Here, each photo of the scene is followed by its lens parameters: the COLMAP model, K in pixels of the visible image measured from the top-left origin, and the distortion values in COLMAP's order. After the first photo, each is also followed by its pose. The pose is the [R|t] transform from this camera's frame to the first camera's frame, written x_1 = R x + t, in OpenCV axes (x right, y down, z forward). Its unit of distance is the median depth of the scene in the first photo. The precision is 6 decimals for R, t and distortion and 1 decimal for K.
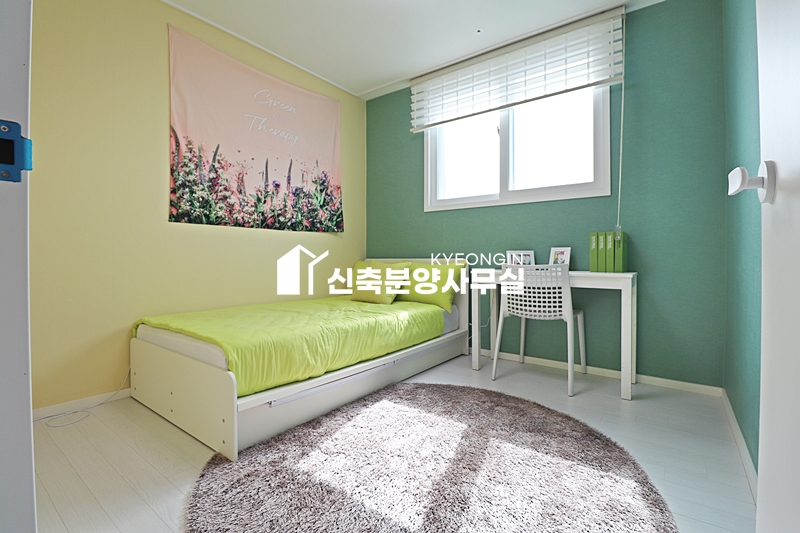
lens RADIAL K [[374.2, 0, 398.9], [0, 374.2, 256.4], [0, 0, 1]] dist [-0.018644, -0.000706]
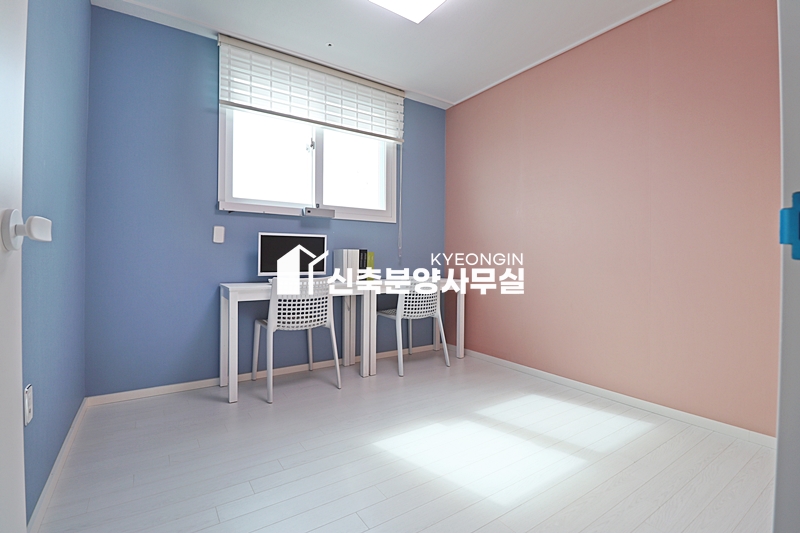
lens RADIAL K [[380.9, 0, 400.0], [0, 380.9, 266.5], [0, 0, 1]] dist [-0.003411, -0.000496]
pose [[0.317314, 0.003237, 0.948315, -0.604856], [0.002880, 0.999986, -0.004377, -0.003418], [-0.948316, 0.004120, 0.317300, 0.441407]]
